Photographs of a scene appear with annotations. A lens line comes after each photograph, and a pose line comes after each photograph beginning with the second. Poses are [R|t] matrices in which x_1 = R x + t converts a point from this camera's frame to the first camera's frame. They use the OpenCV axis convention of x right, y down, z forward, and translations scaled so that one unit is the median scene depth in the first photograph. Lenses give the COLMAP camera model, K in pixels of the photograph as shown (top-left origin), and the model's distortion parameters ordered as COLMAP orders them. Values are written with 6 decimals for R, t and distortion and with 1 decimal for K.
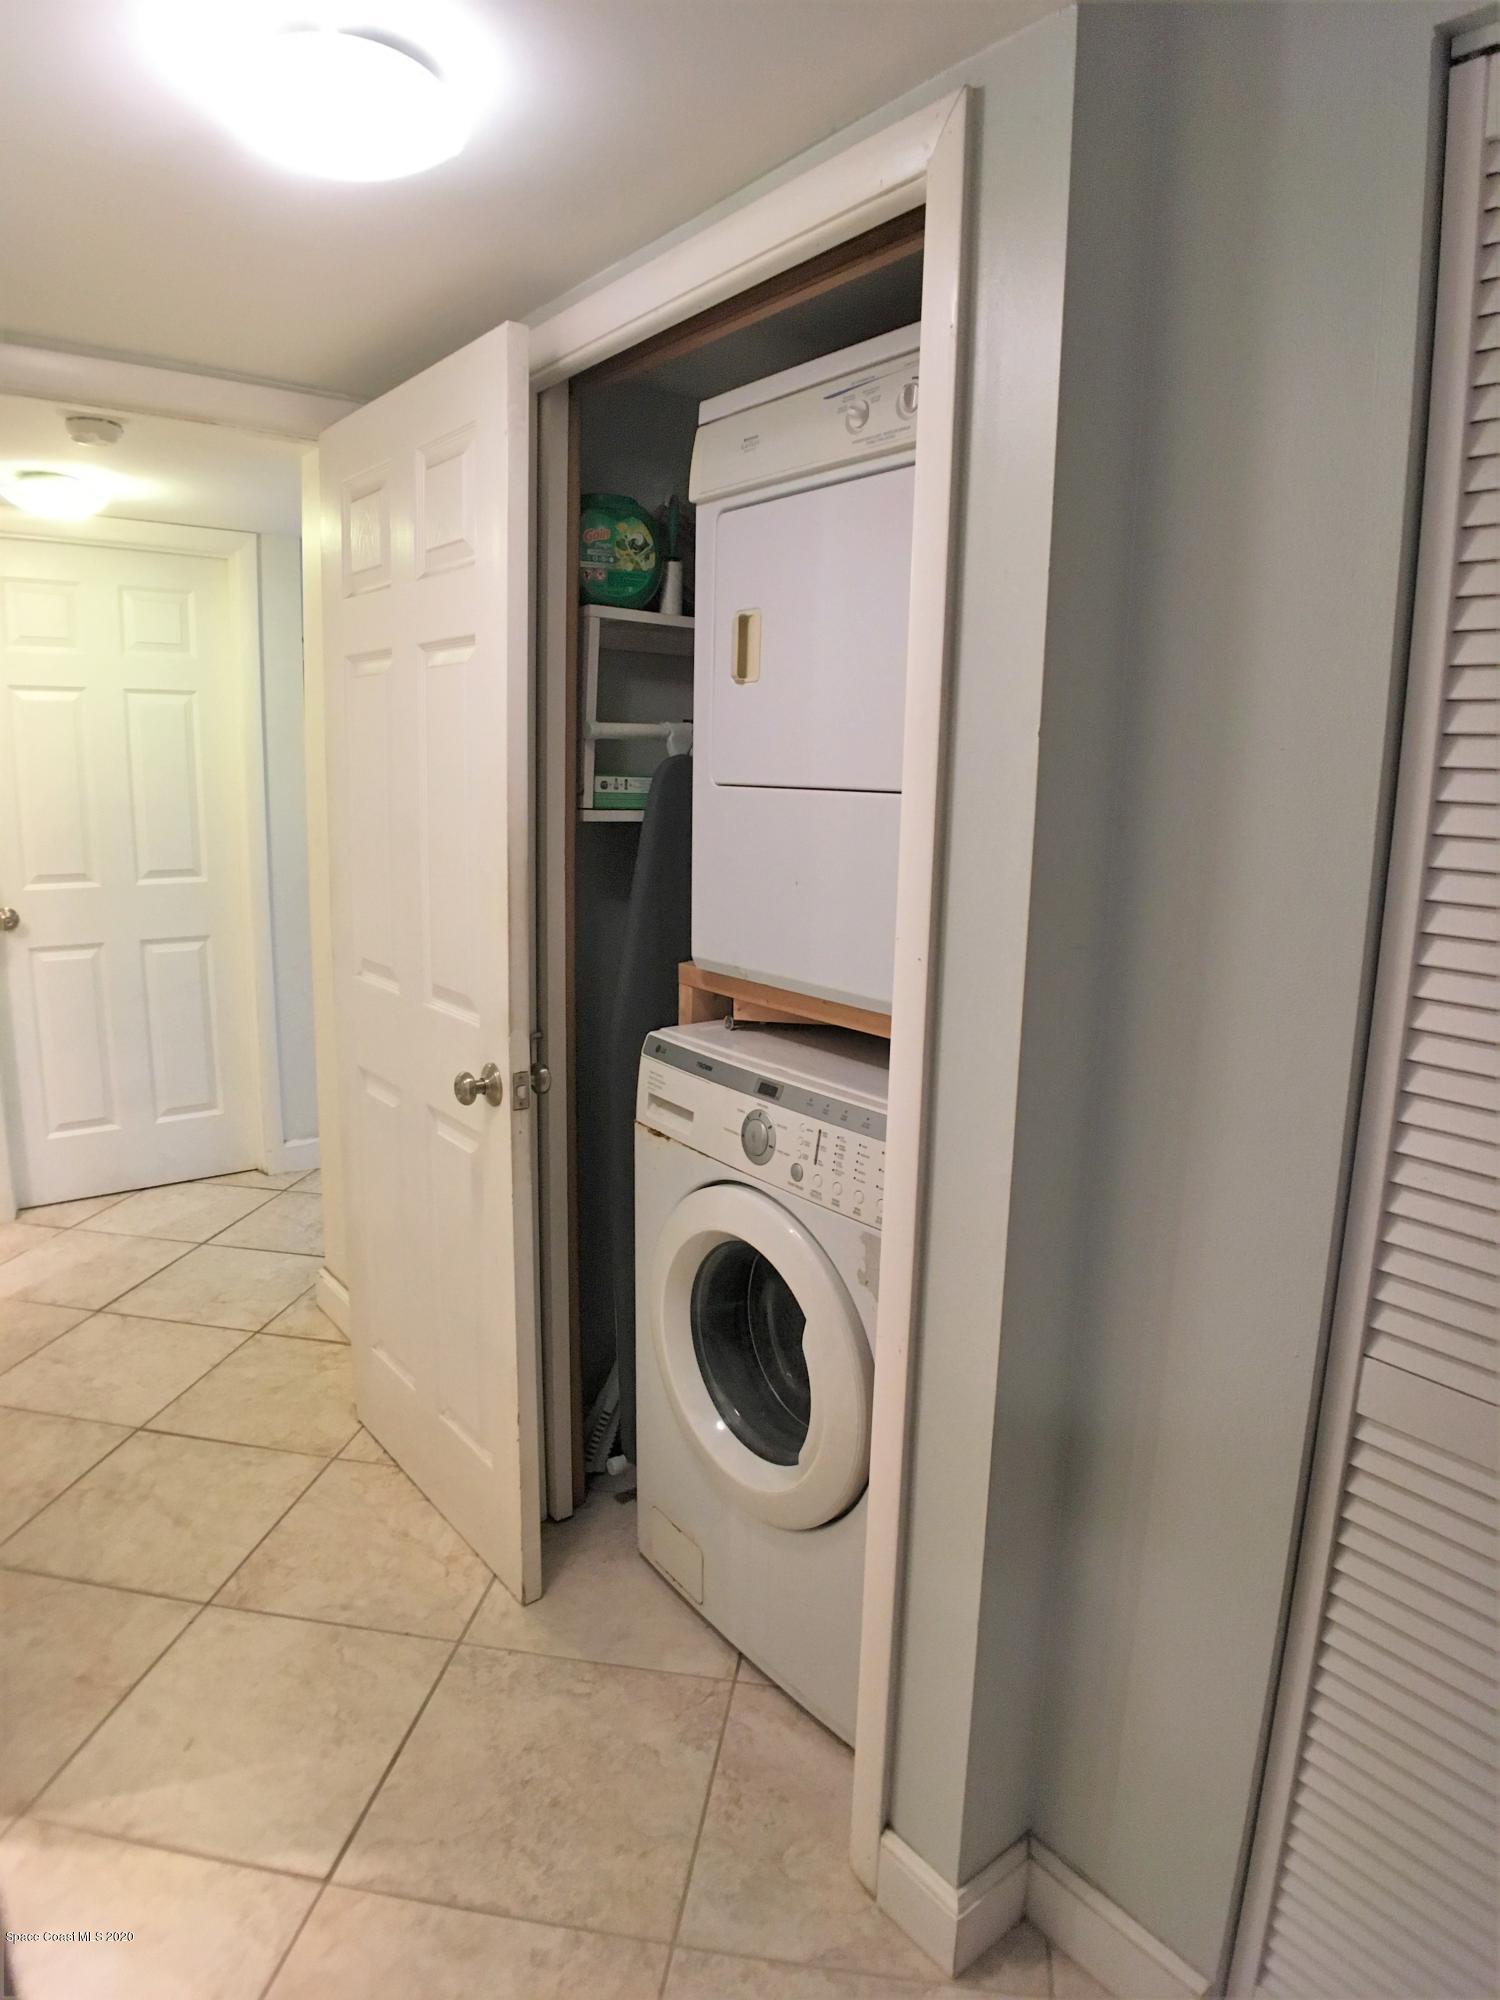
lens RADIAL K [[1183.7, 0, 761.4], [0, 1183.7, 996.8], [0, 0, 1]] dist [-0.072845, 0.004836]
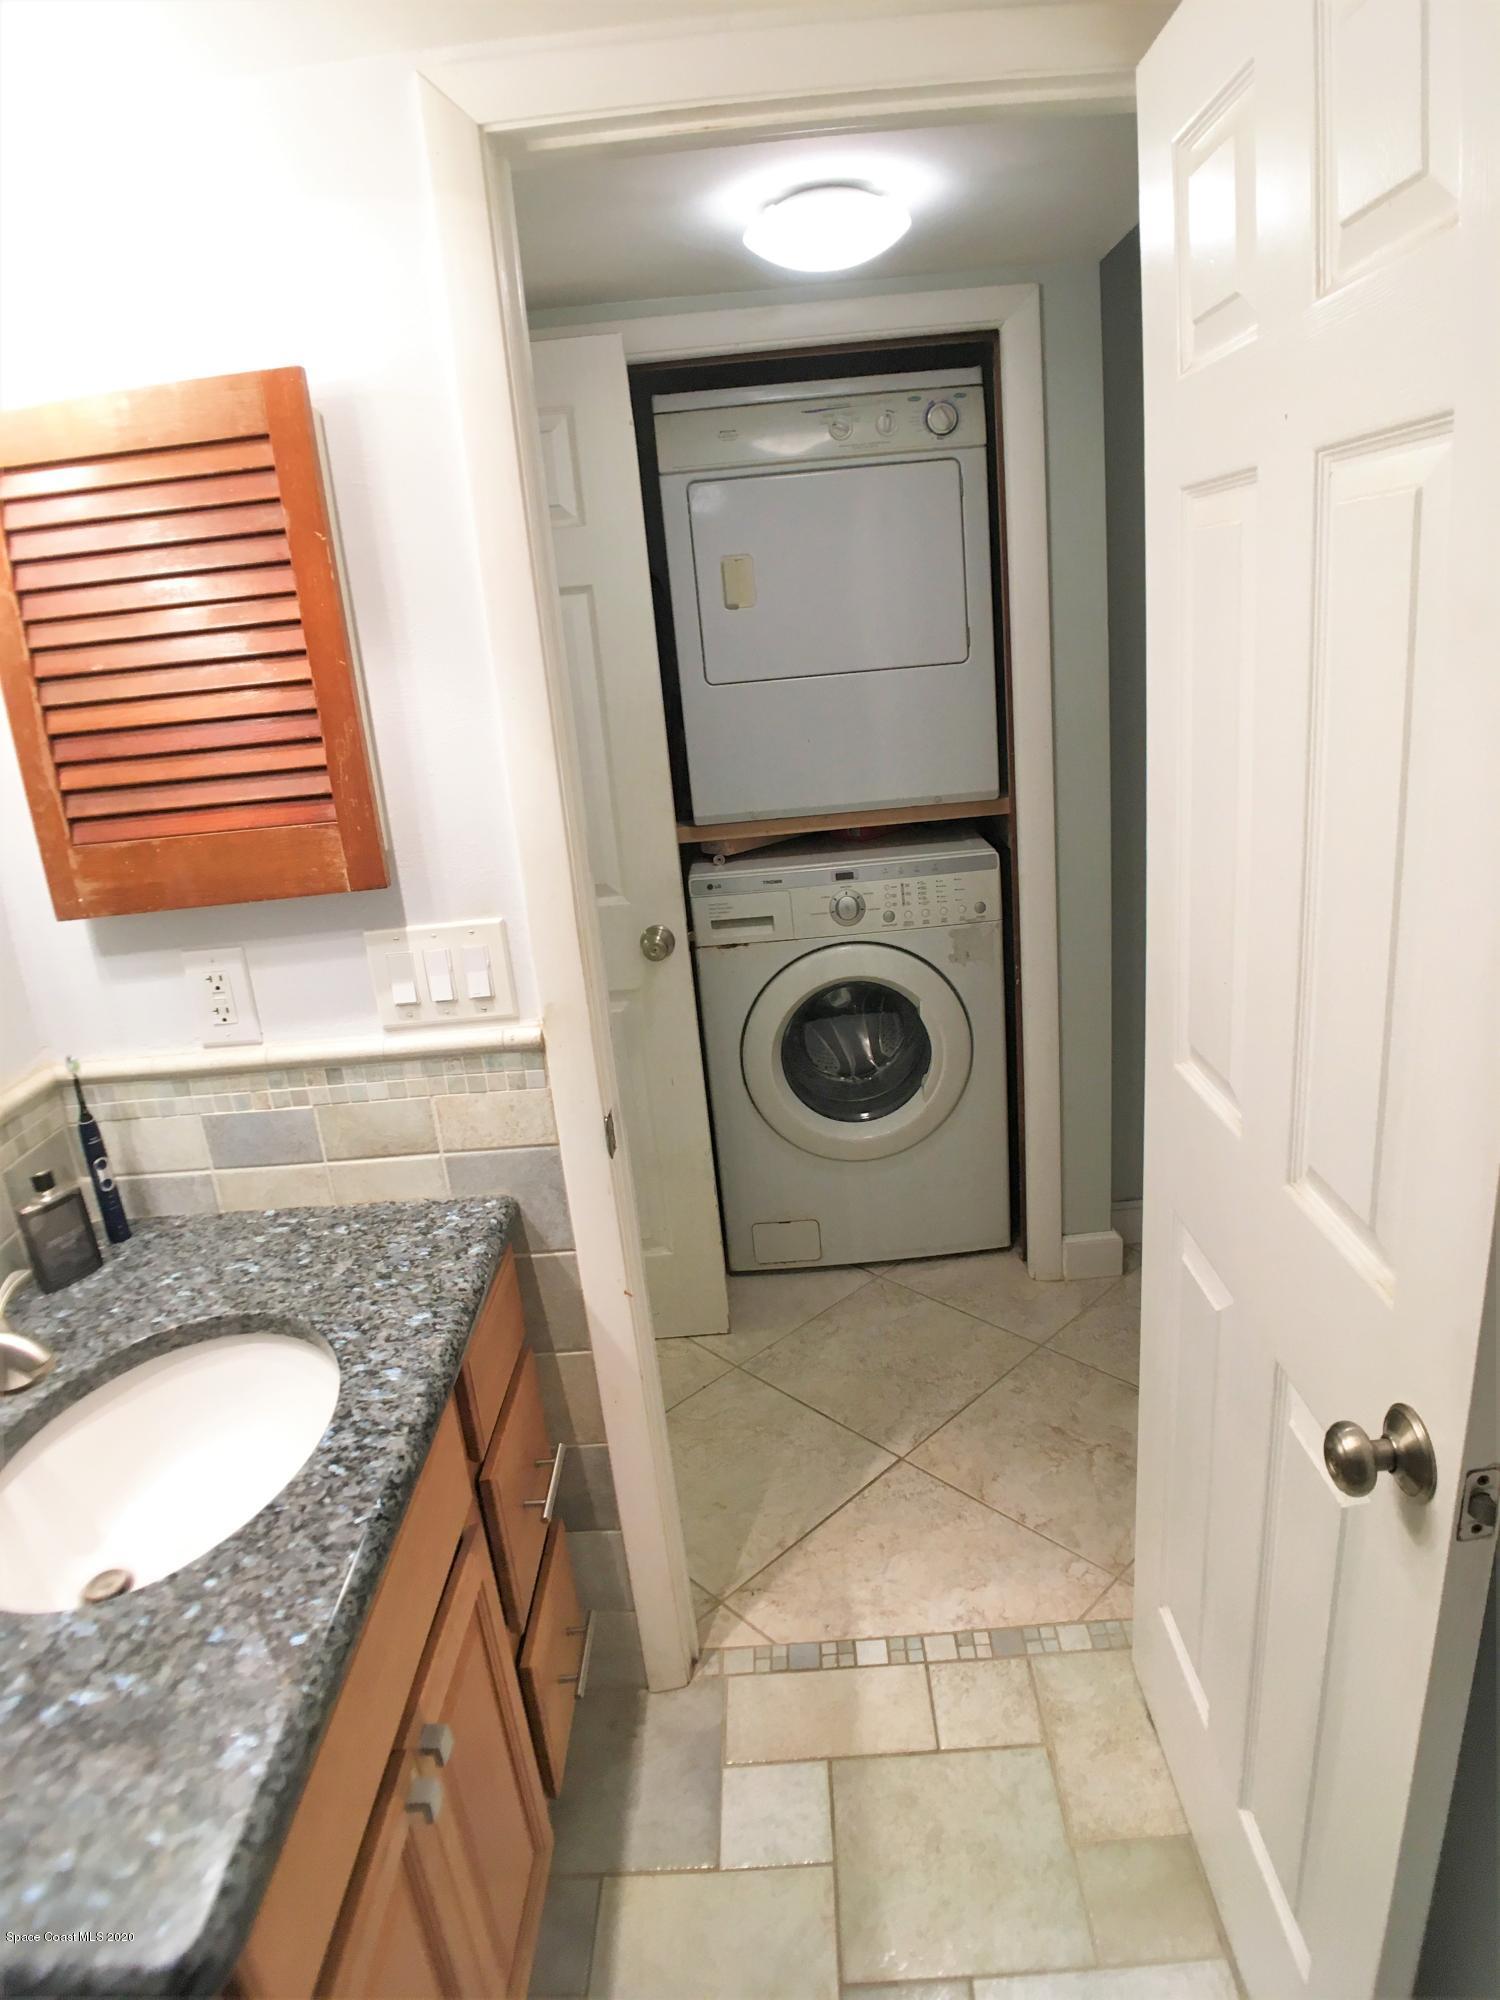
lens RADIAL K [[1183.7, 0, 751.2], [0, 1183.7, 989.0], [0, 0, 1]] dist [-0.072845, 0.004836]
pose [[0.617288, -0.315942, 0.720512, -1.287823], [0.253098, 0.946885, 0.198368, -0.122968], [-0.744914, 0.059910, 0.664465, 0.097134]]
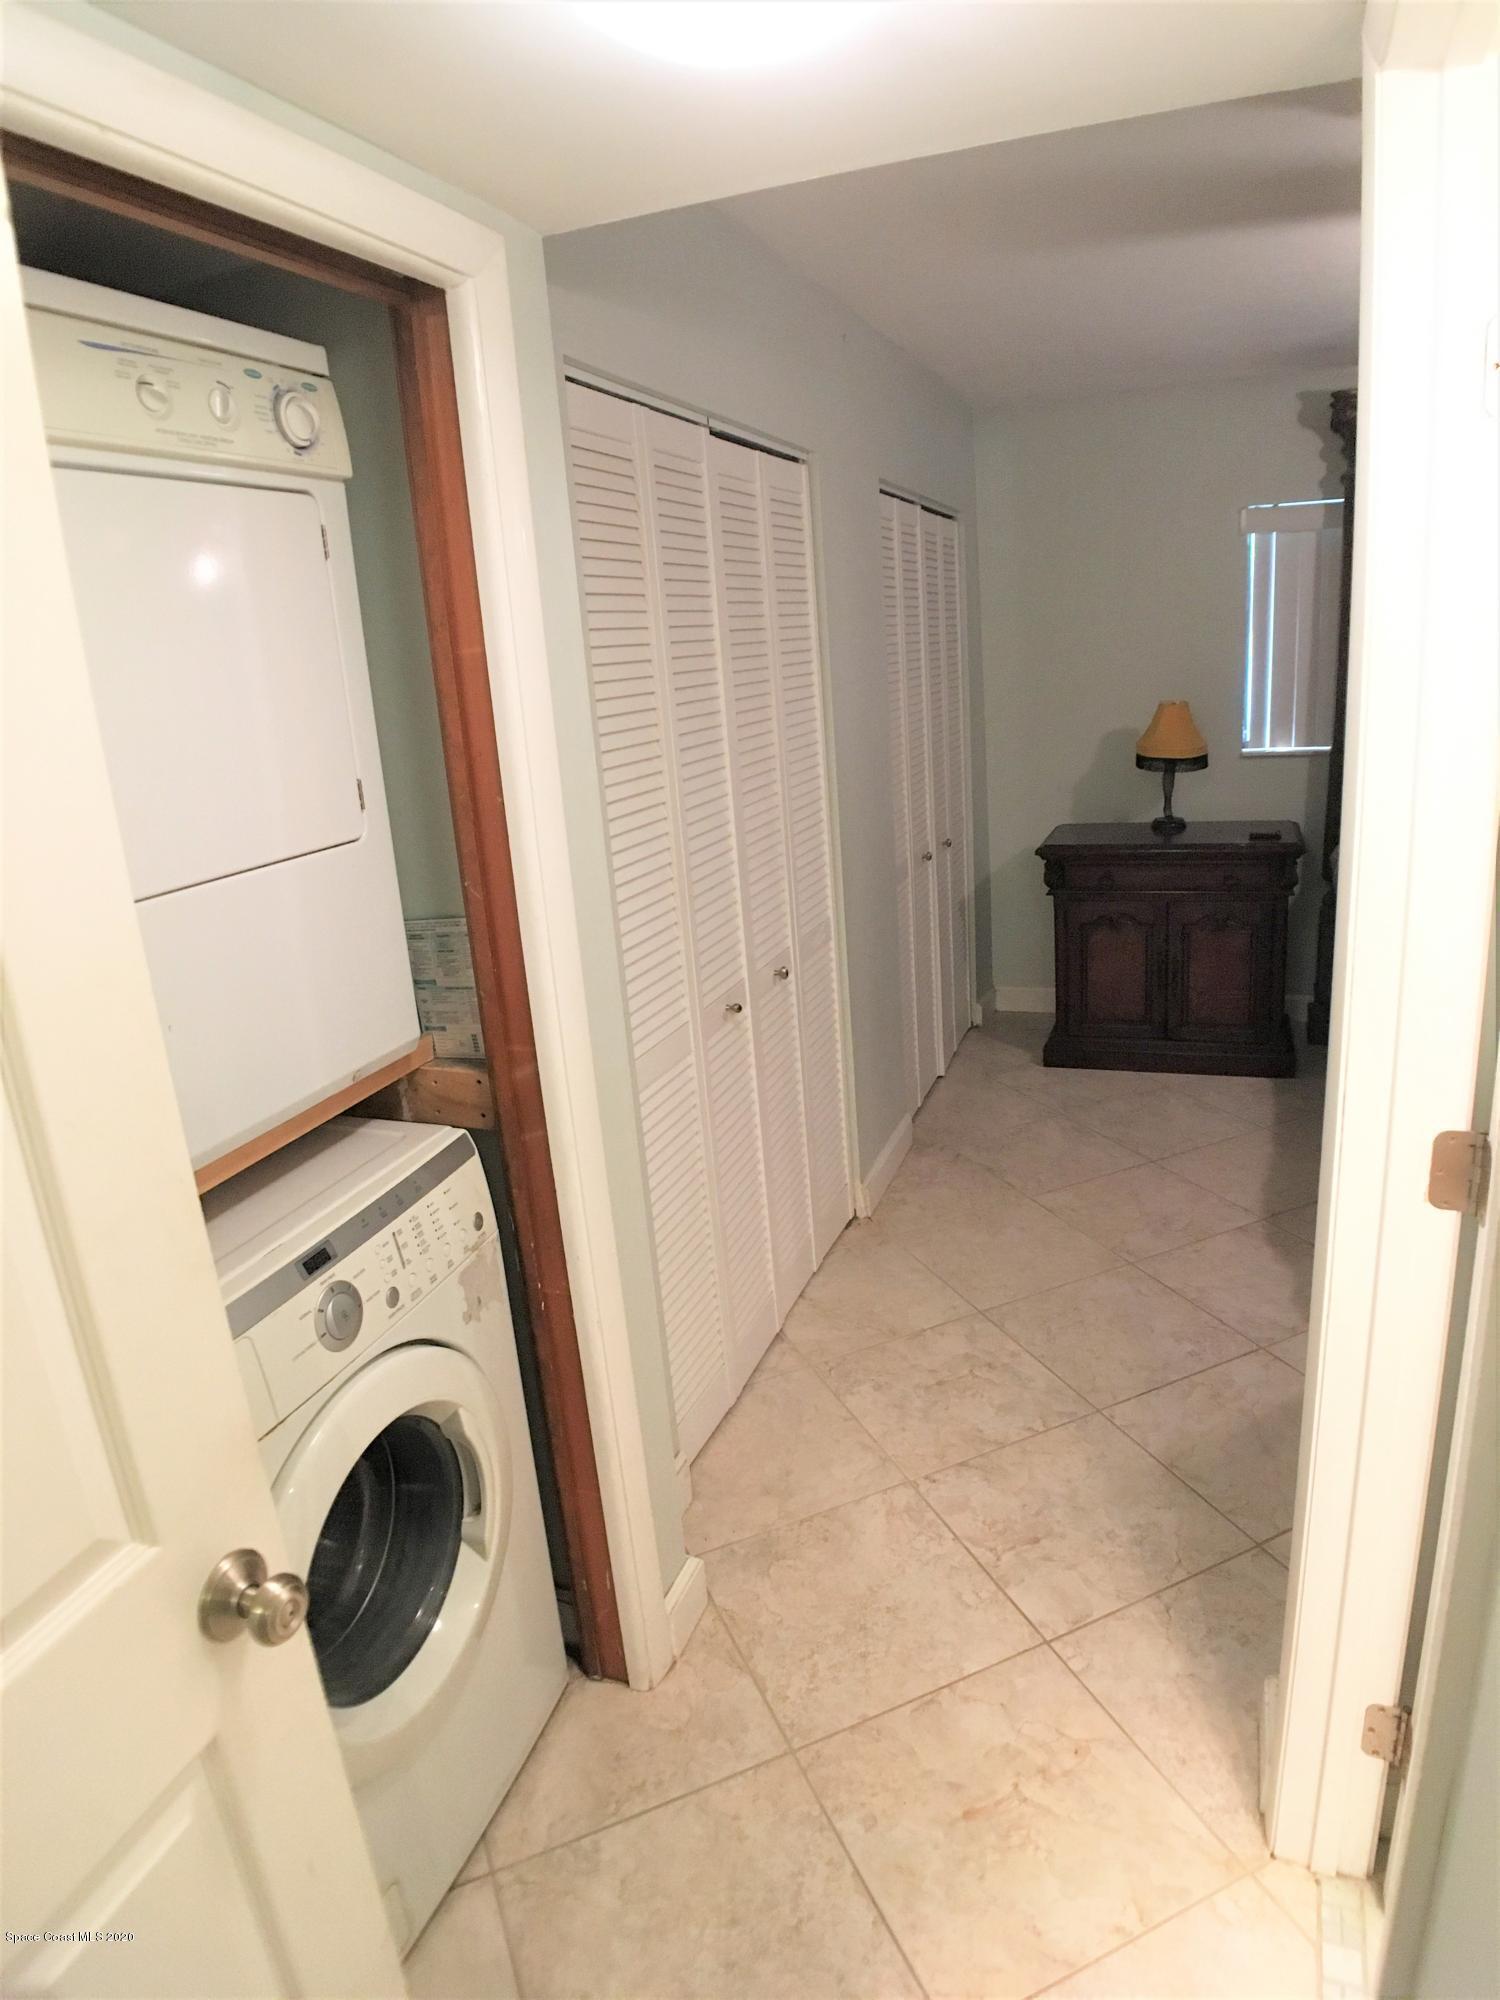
lens RADIAL K [[1183.7, 0, 745.0], [0, 1183.7, 1010.1], [0, 0, 1]] dist [-0.072845, 0.004836]
pose [[-0.506500, -0.231559, 0.830565, -0.789880], [0.230993, 0.891614, 0.389445, -0.324452], [-0.830723, 0.389108, -0.398114, 1.076069]]
